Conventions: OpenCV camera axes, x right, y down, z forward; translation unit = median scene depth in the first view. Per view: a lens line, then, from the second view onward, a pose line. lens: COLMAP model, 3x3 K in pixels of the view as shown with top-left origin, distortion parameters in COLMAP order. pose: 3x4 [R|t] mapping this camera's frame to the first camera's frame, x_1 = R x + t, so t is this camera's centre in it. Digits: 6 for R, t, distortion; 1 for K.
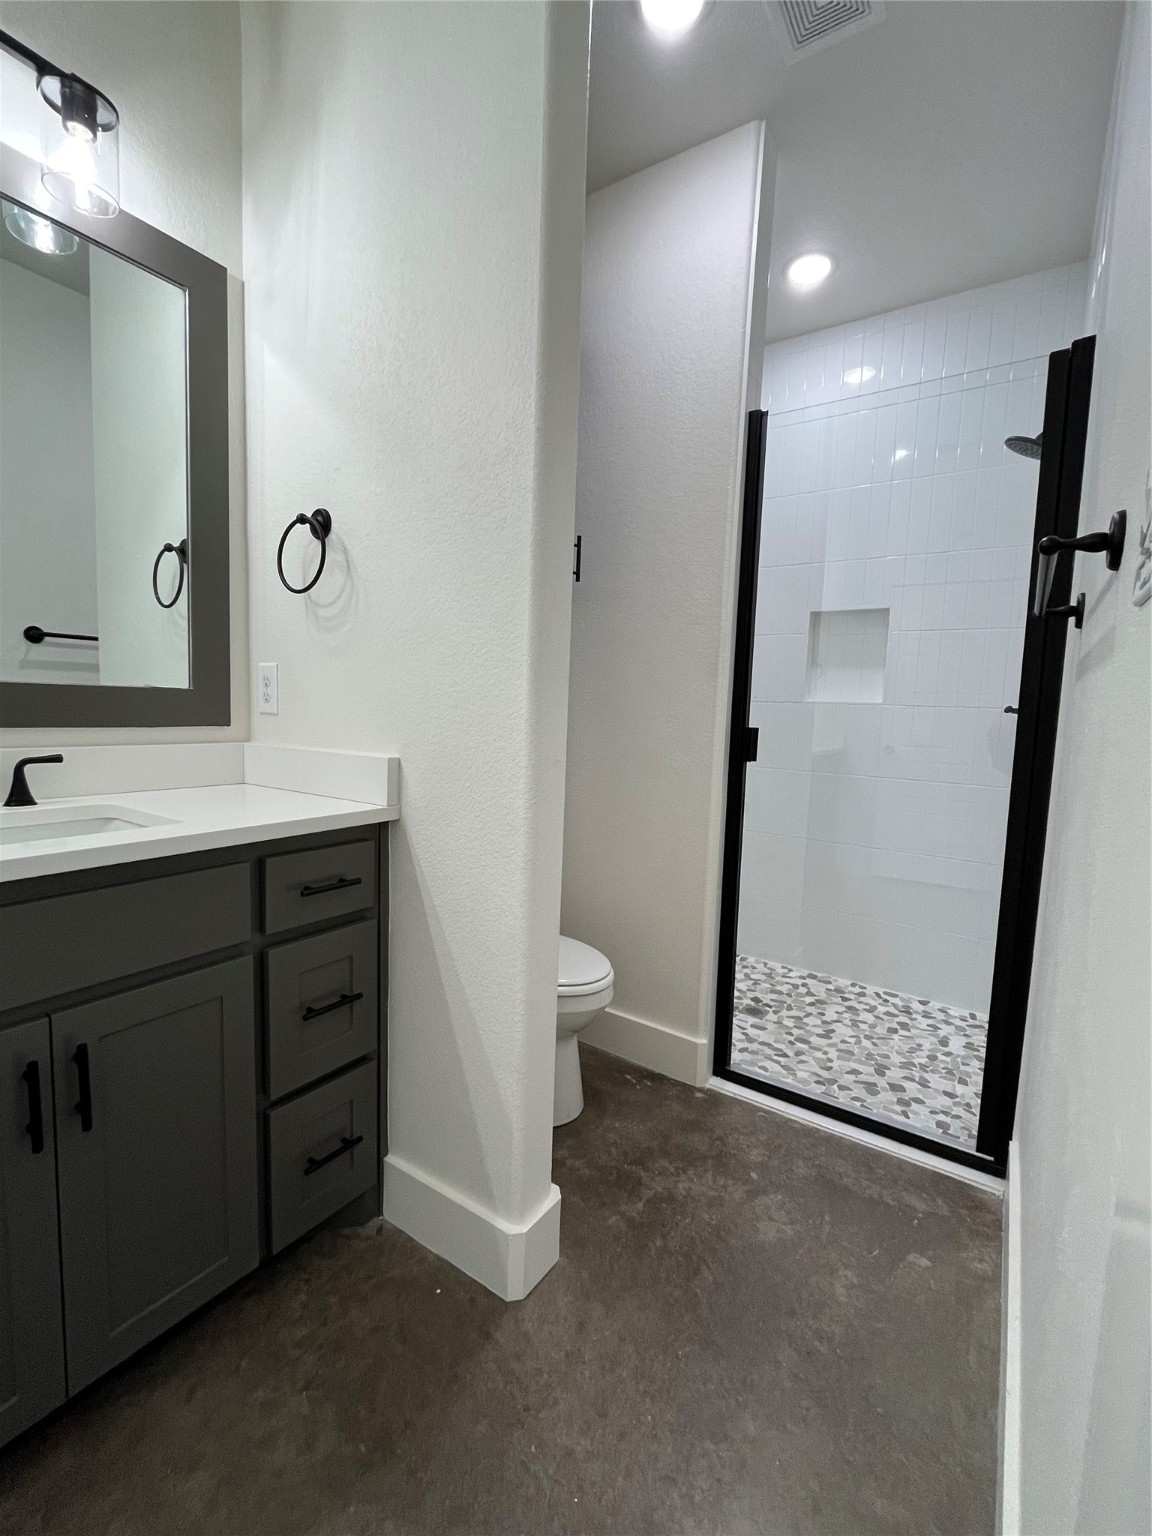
lens RADIAL K [[653.5, 0, 573.2], [0, 653.5, 768.8], [0, 0, 1]] dist [-0.005696, 0.000645]
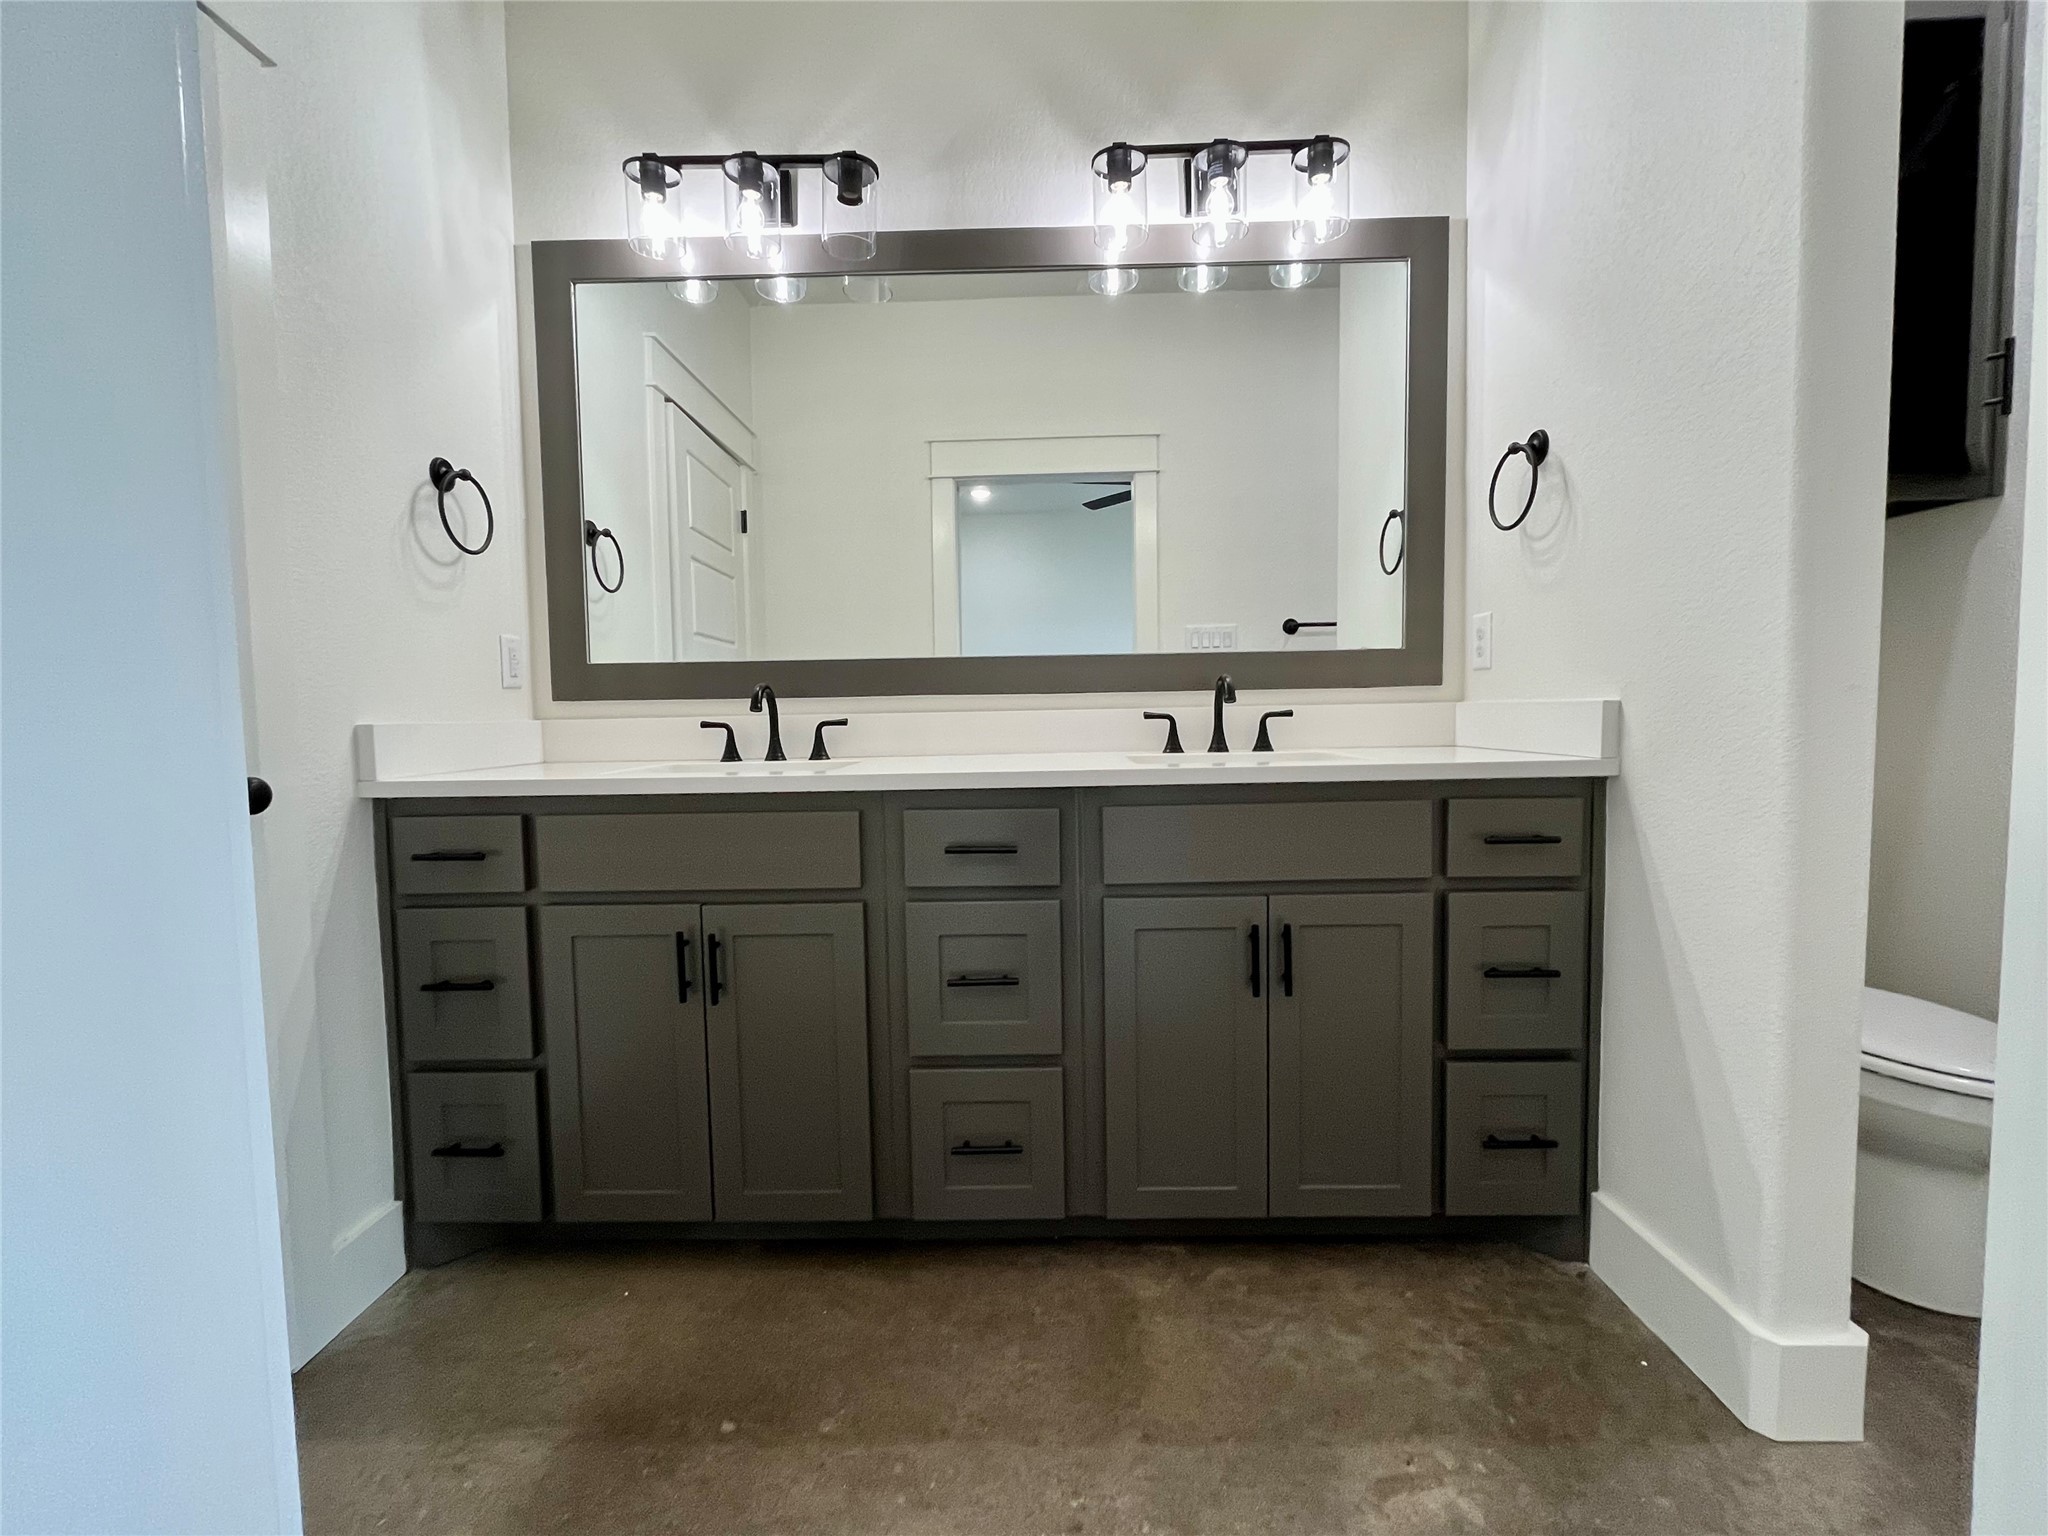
lens RADIAL K [[871.3, 0, 1024.4], [0, 871.3, 773.1], [0, 0, 1]] dist [-0.005696, 0.000645]
pose [[0.539889, 0.015617, -0.841592, 0.258596], [-0.039452, 0.999199, -0.006767, 0.113333], [0.840811, 0.036856, 0.540072, -0.233542]]
